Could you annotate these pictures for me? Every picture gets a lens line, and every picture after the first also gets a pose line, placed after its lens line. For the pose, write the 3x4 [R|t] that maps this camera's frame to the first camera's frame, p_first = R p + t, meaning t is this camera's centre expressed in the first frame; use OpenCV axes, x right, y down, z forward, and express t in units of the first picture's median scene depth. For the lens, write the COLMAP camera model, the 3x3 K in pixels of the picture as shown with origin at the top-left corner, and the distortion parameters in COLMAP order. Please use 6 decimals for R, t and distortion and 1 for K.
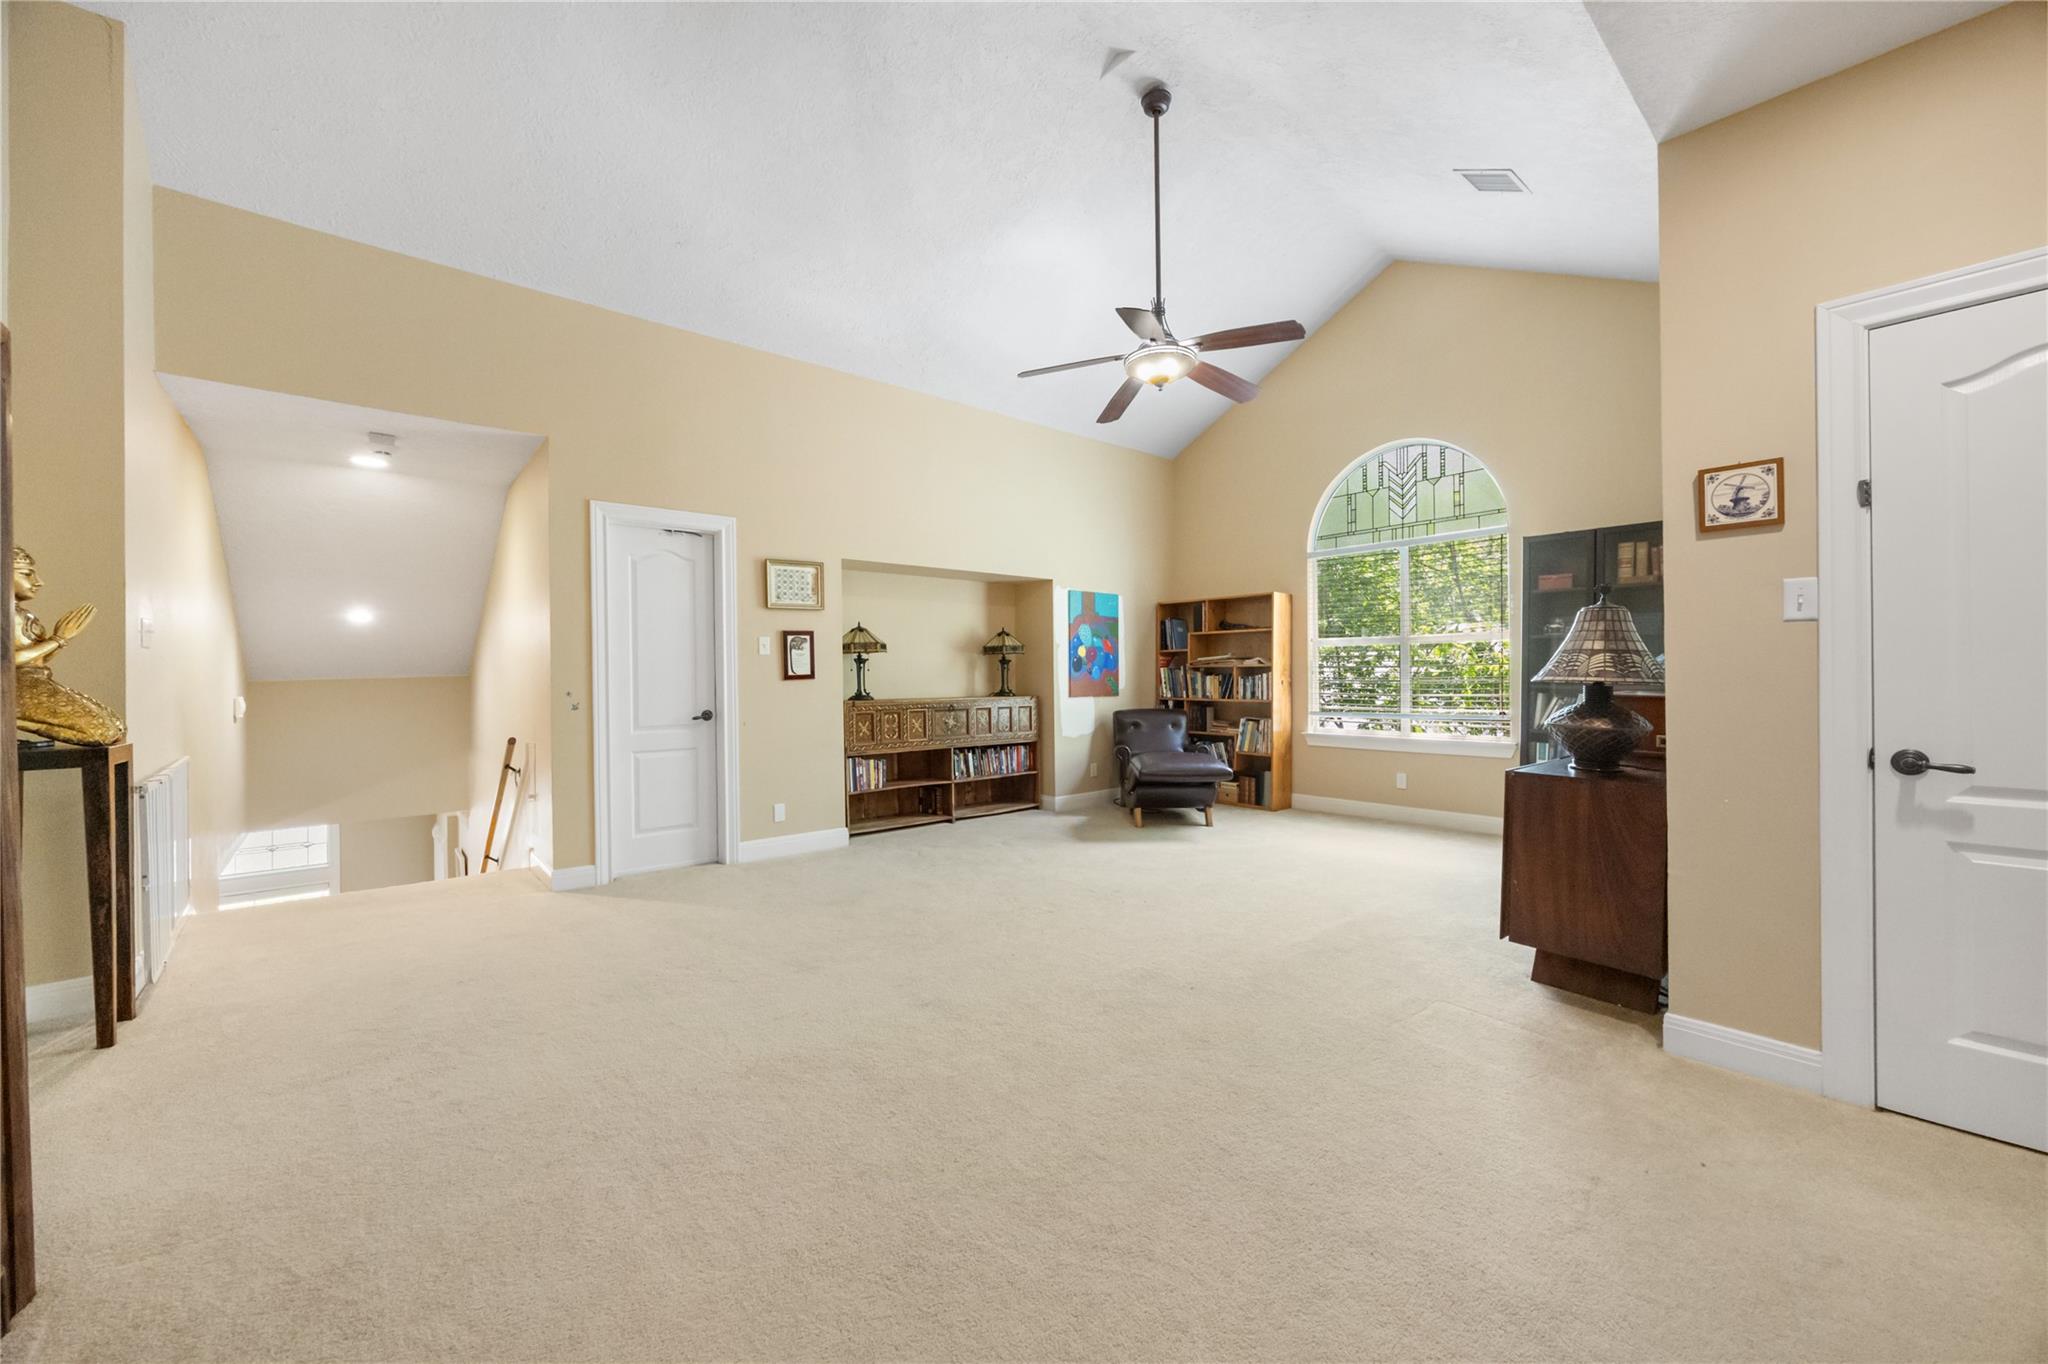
lens RADIAL K [[794.8, 0, 1006.8], [0, 794.8, 598.8], [0, 0, 1]] dist [-0.000888, 0.001142]
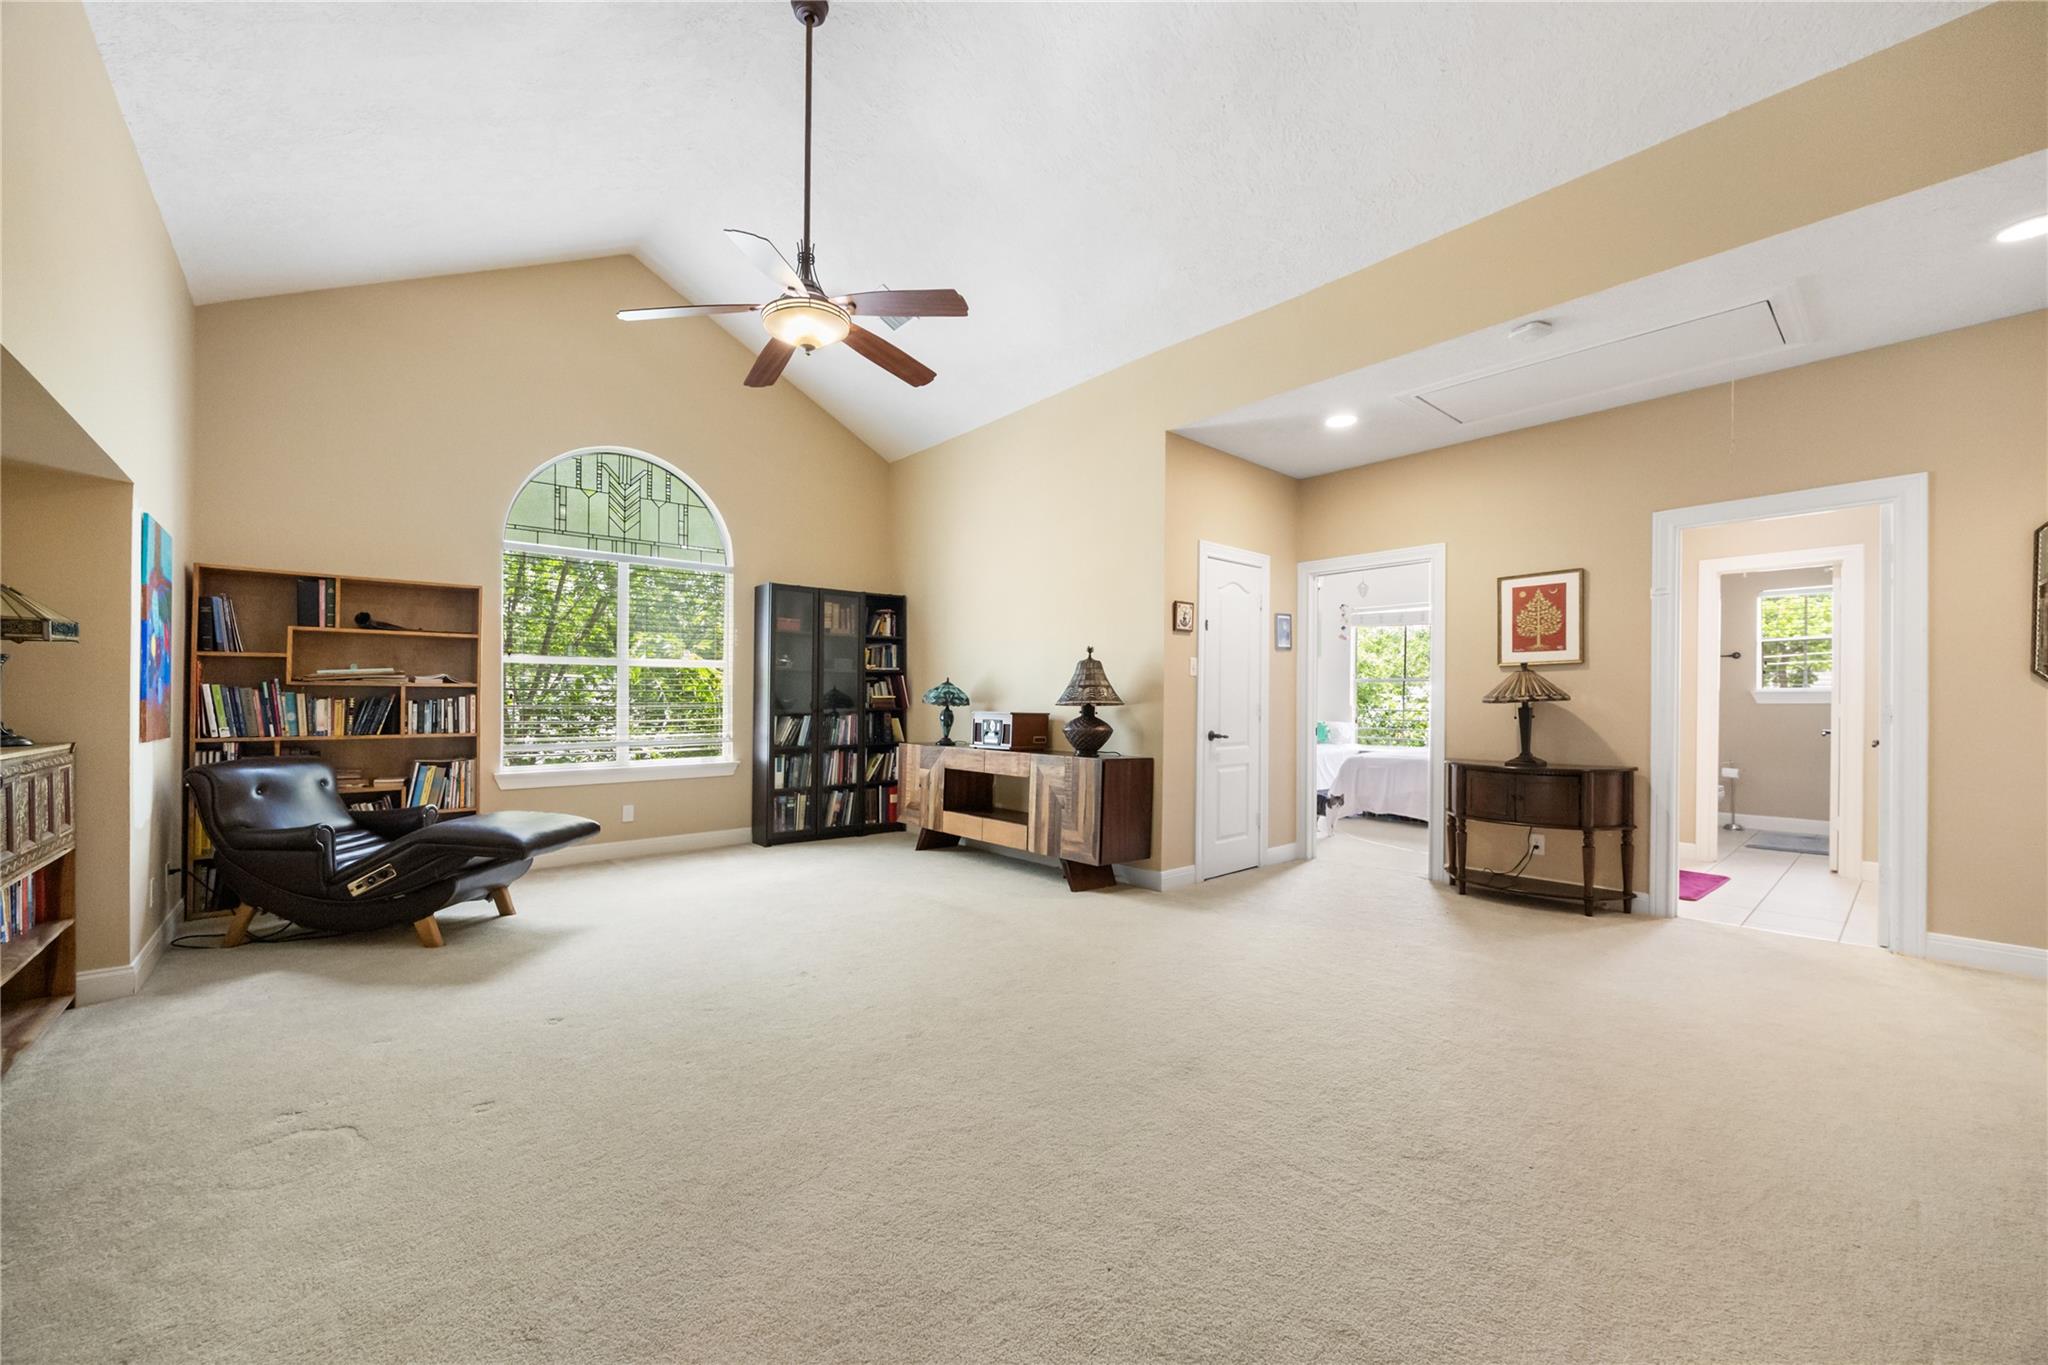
lens RADIAL K [[794.8, 0, 1041.5], [0, 794.8, 638.6], [0, 0, 1]] dist [-0.000888, 0.001142]
pose [[-0.037607, 0.084745, 0.995693, -0.415514], [-0.097206, 0.991362, -0.088047, 0.054360], [-0.994554, -0.100098, -0.029044, 0.506293]]
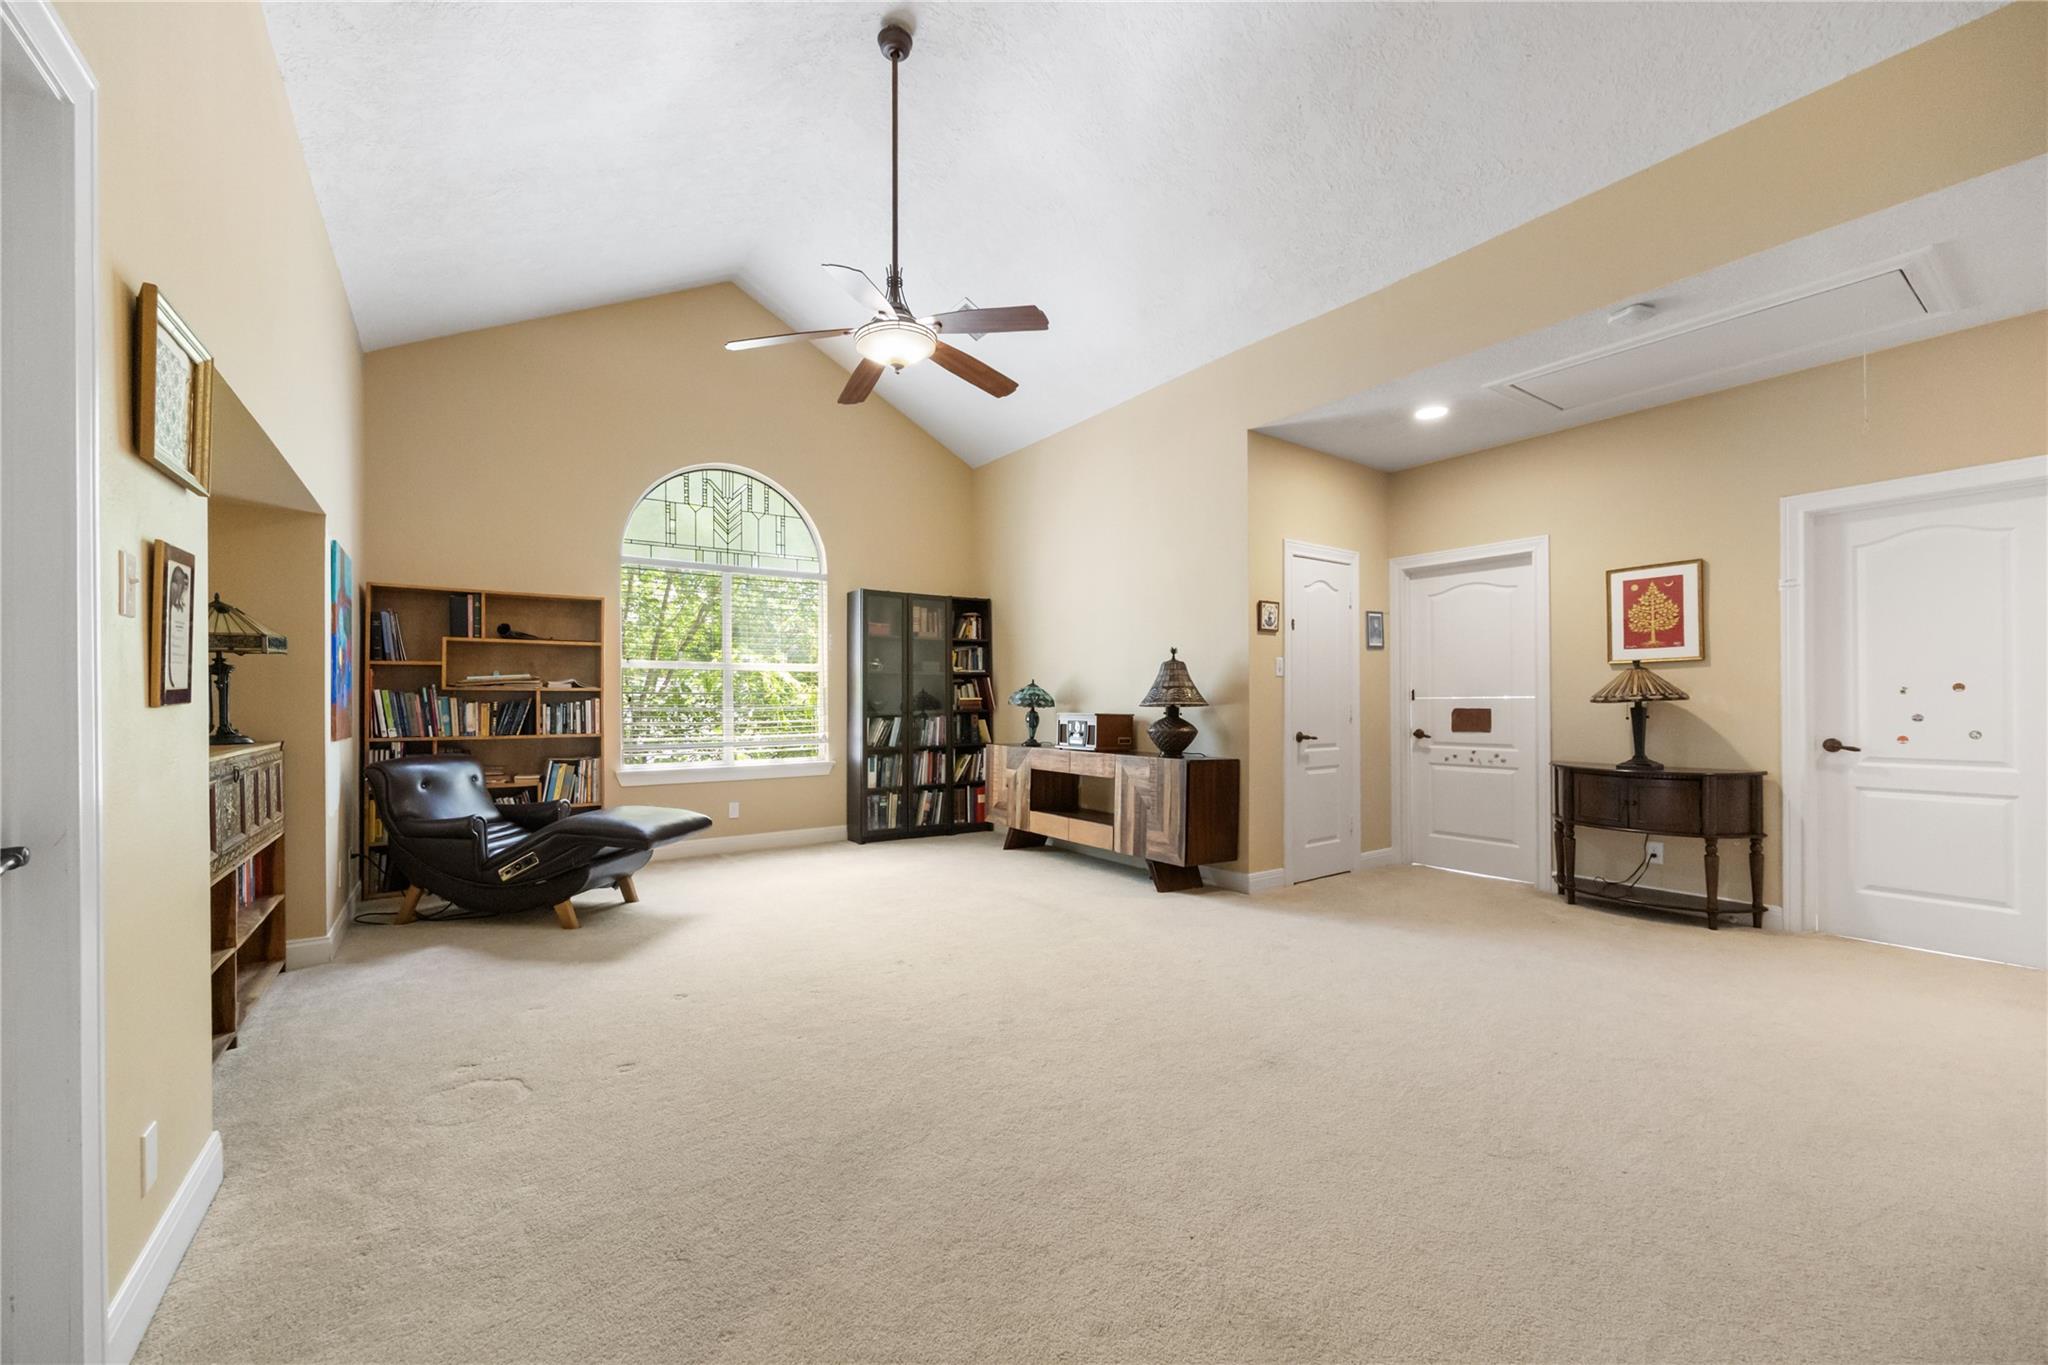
lens RADIAL K [[794.8, 0, 1040.1], [0, 794.8, 628.4], [0, 0, 1]] dist [-0.000888, 0.001142]
pose [[0.070088, 0.098866, 0.992629, -0.425771], [-0.094452, 0.991264, -0.092061, 0.054278], [-0.993059, -0.087303, 0.078814, 0.505845]]
